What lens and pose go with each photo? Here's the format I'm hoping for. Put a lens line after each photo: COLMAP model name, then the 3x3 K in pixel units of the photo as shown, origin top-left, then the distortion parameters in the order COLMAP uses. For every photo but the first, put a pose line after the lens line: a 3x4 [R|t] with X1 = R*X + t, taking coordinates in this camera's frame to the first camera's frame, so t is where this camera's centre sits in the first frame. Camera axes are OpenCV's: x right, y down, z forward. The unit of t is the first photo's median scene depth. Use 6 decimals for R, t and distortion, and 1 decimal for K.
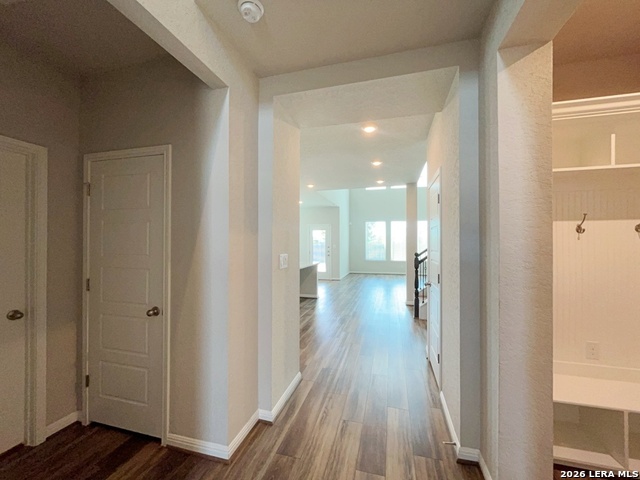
lens RADIAL K [[259.5, 0, 320.5], [0, 259.5, 240.9], [0, 0, 1]] dist [-0.000890, 0.000054]
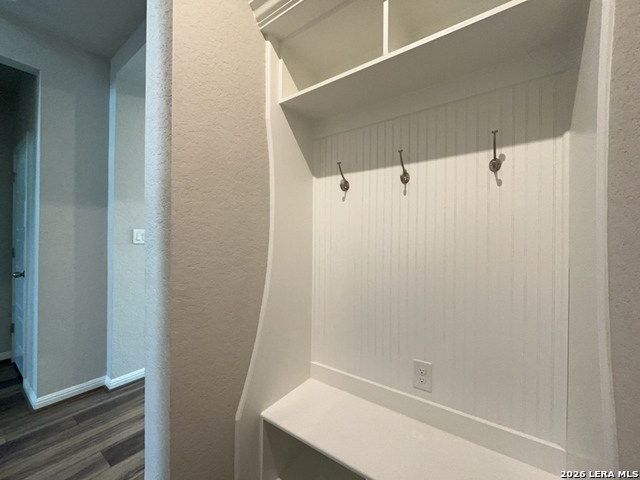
lens RADIAL K [[259.5, 0, 320.1], [0, 259.5, 240.4], [0, 0, 1]] dist [-0.000890, 0.000054]
pose [[0.937834, 0.003091, -0.347071, 1.038048], [-0.000717, 0.999975, 0.006969, 0.102501], [0.347084, -0.006287, 0.937813, 0.351730]]
